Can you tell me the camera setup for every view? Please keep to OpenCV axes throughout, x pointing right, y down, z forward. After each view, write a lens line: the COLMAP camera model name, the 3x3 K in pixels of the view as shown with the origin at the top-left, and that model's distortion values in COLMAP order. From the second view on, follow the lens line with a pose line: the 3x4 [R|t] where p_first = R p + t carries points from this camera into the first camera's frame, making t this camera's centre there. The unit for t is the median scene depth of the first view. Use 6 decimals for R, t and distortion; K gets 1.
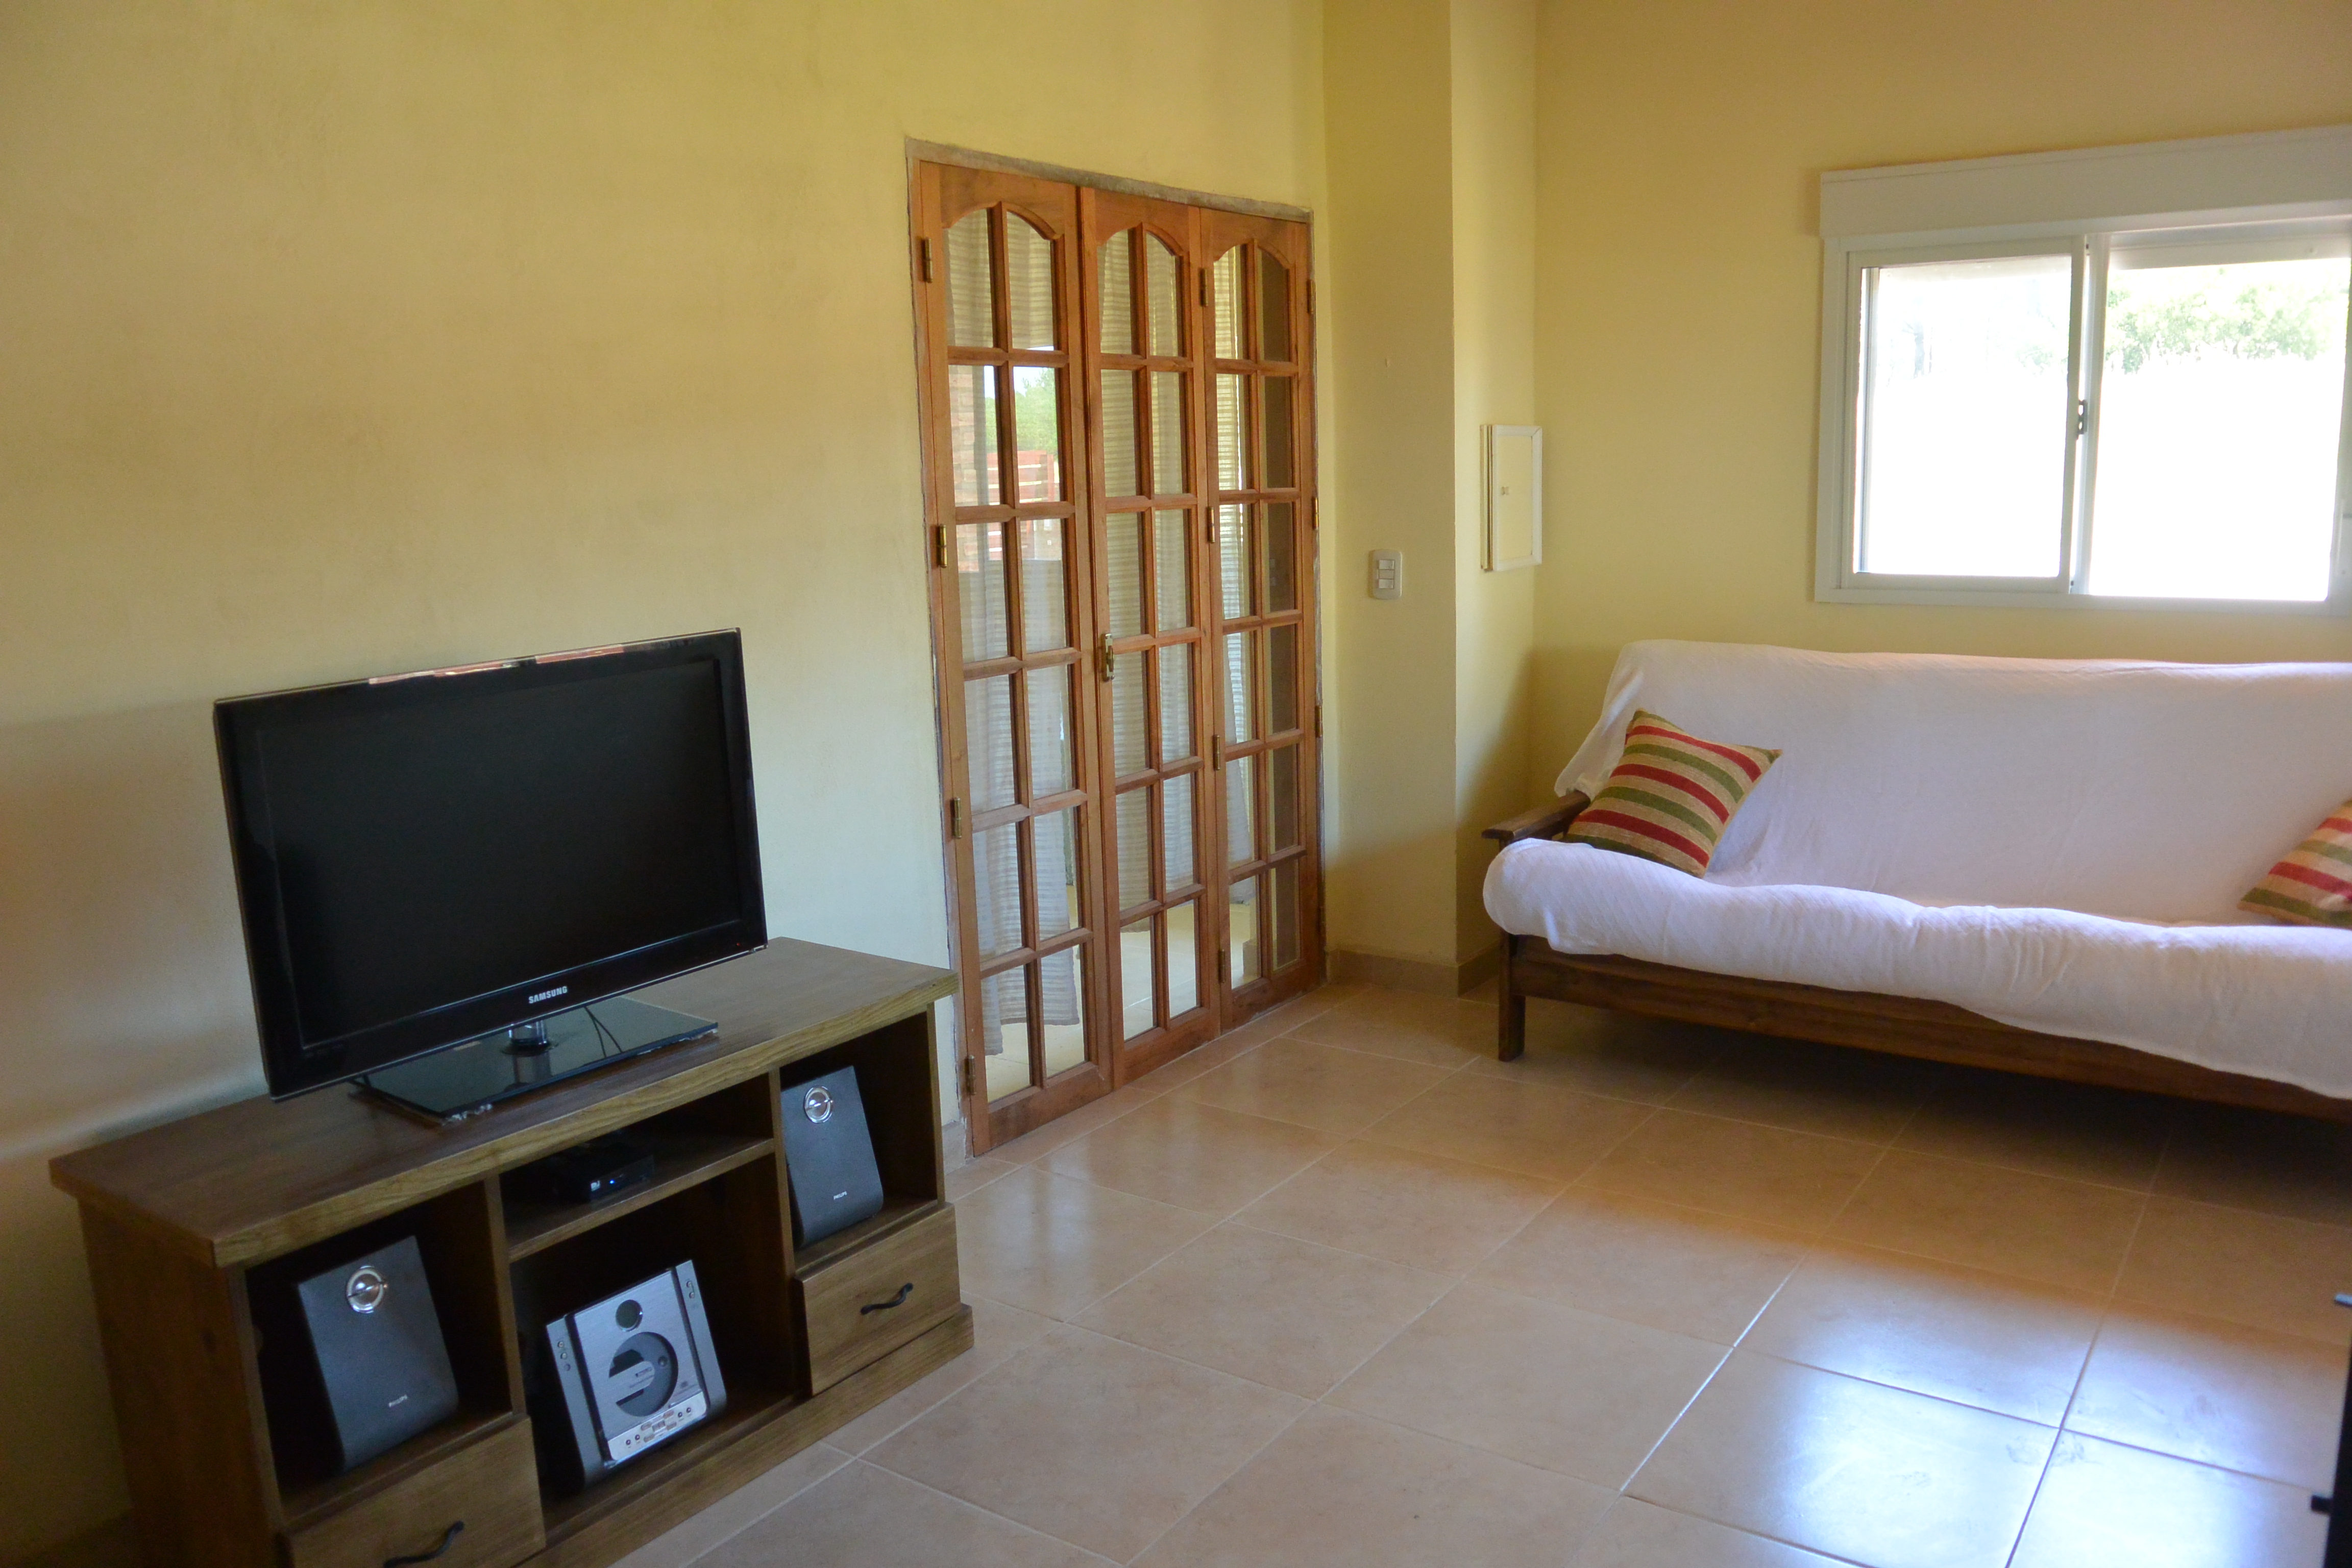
lens RADIAL K [[1802.7, 0, 1179.2], [0, 1802.7, 786.3], [0, 0, 1]] dist [-0.077225, 0.015281]
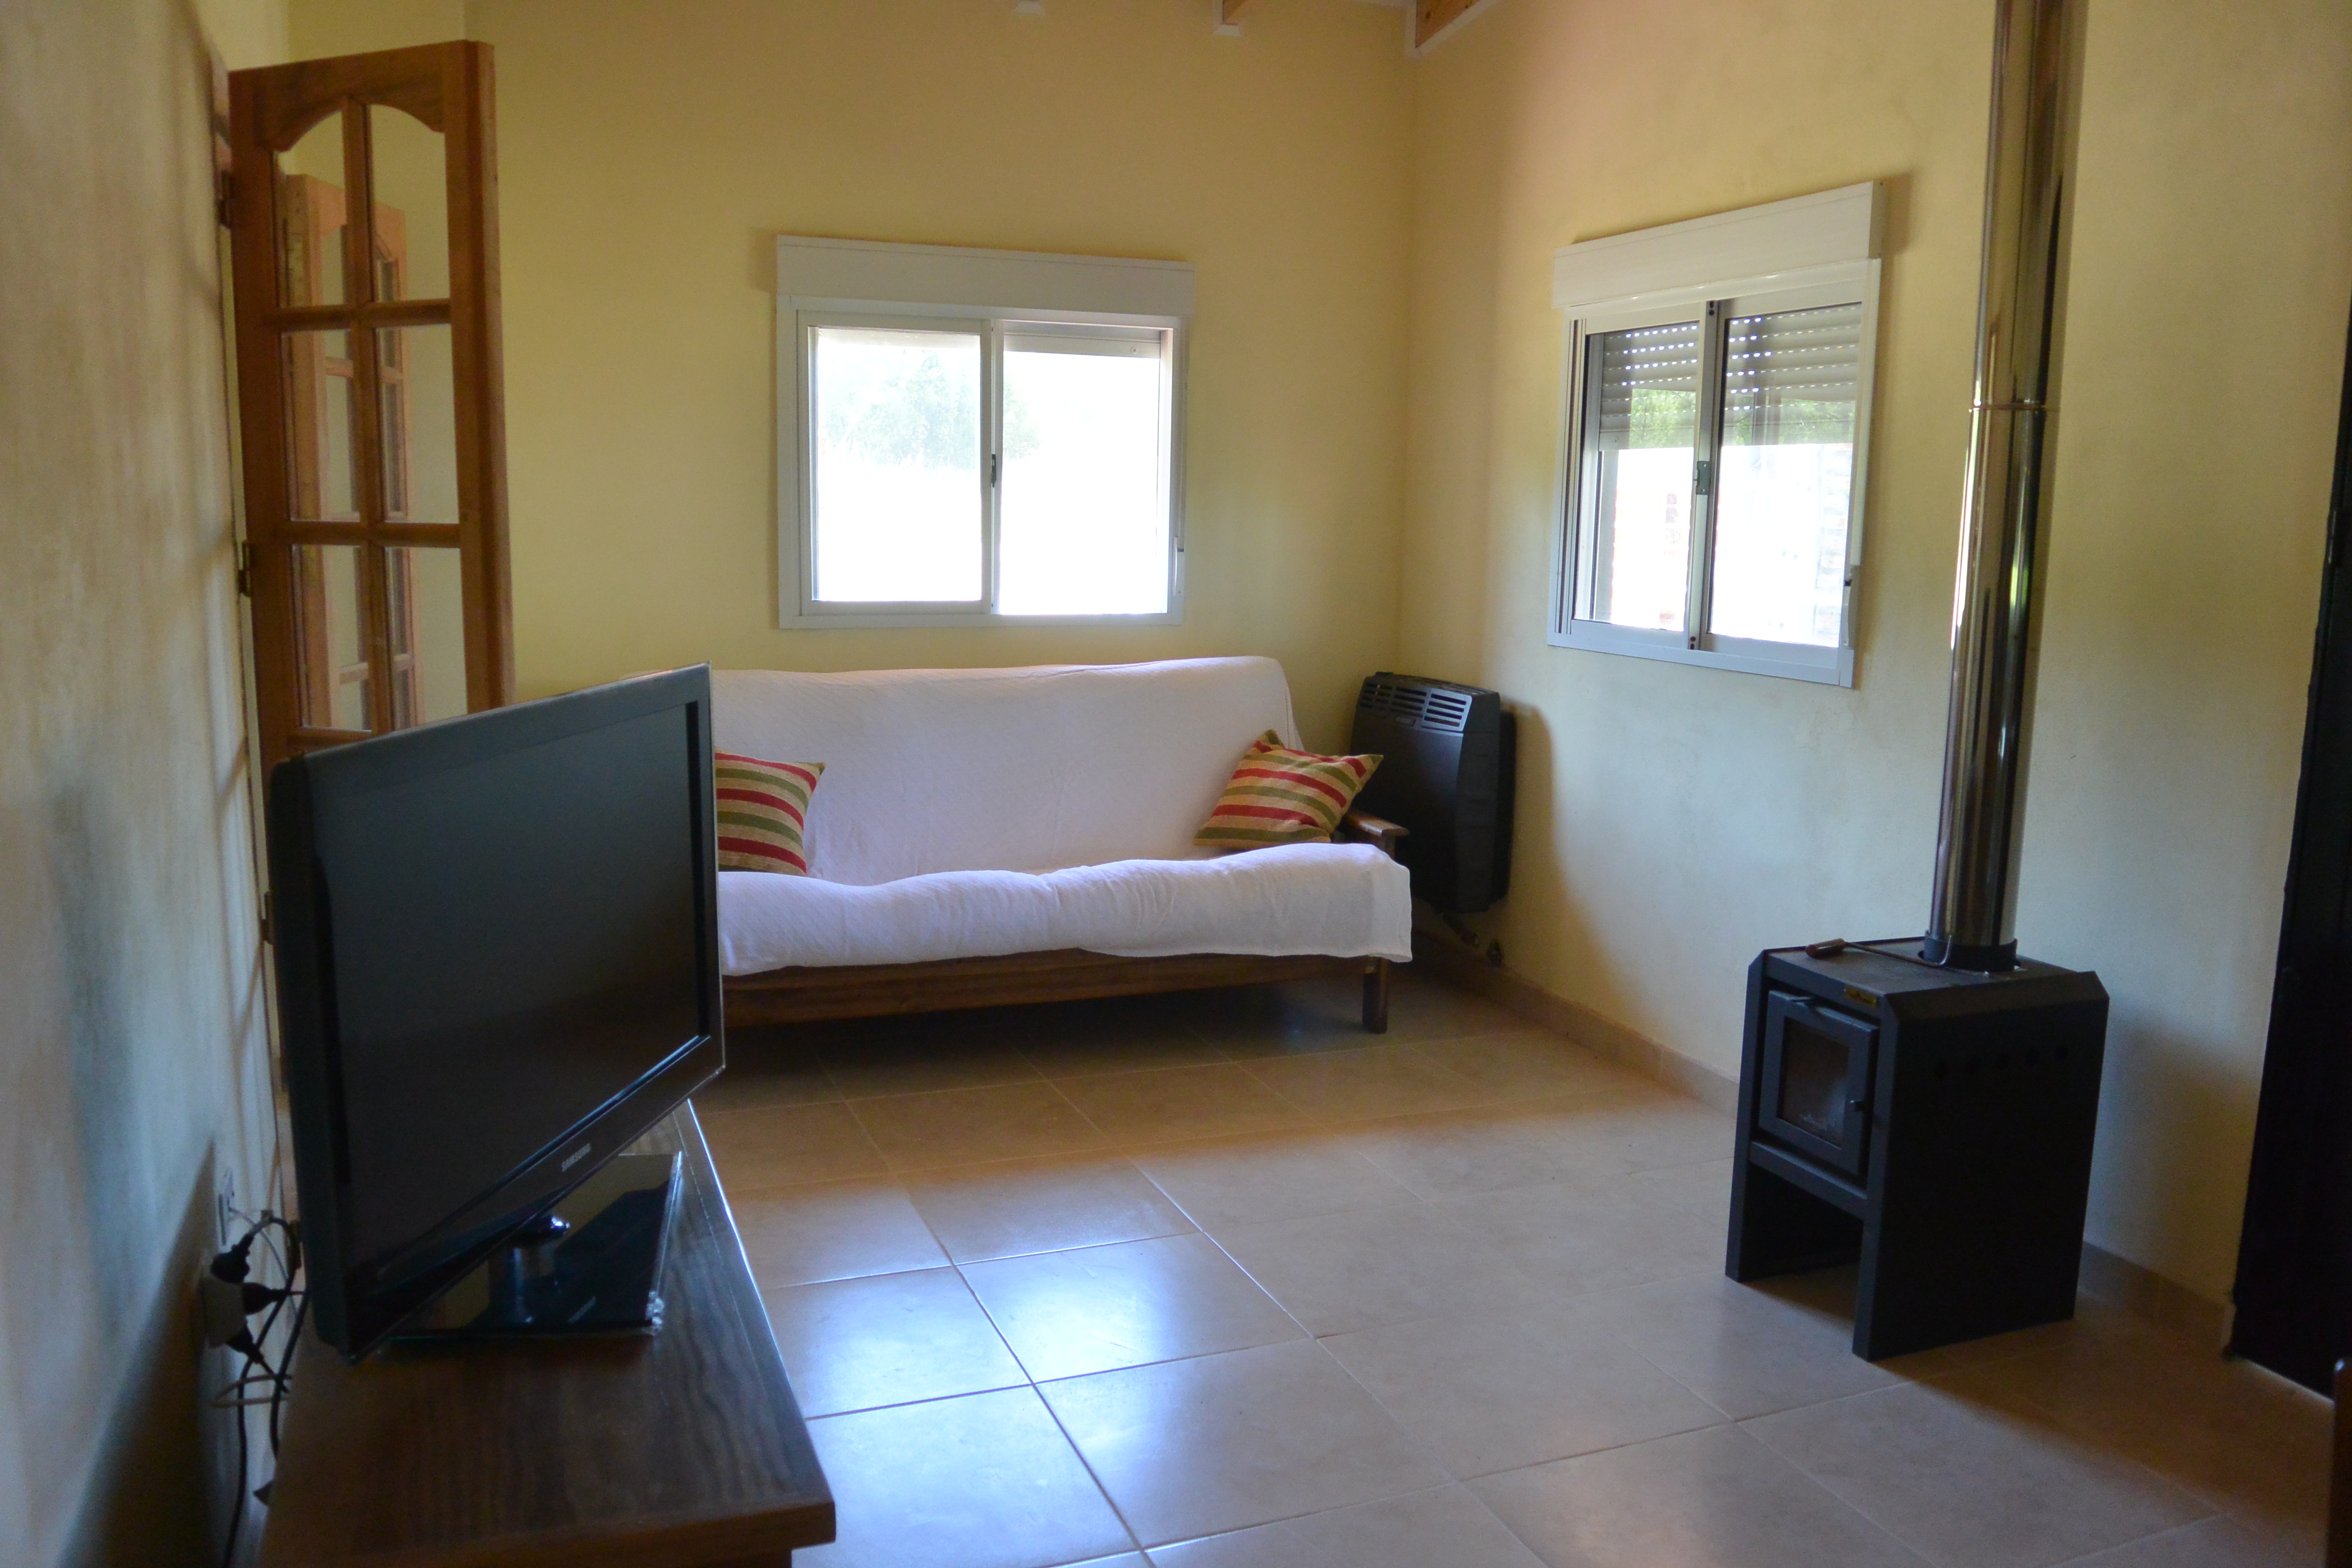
lens RADIAL K [[1802.7, 0, 1180.2], [0, 1802.7, 786.8], [0, 0, 1]] dist [-0.077225, 0.015281]
pose [[0.552562, -0.090250, 0.828571, -0.489422], [0.112662, 0.993084, 0.033037, -0.018655], [-0.825822, 0.075094, 0.558908, 0.226371]]
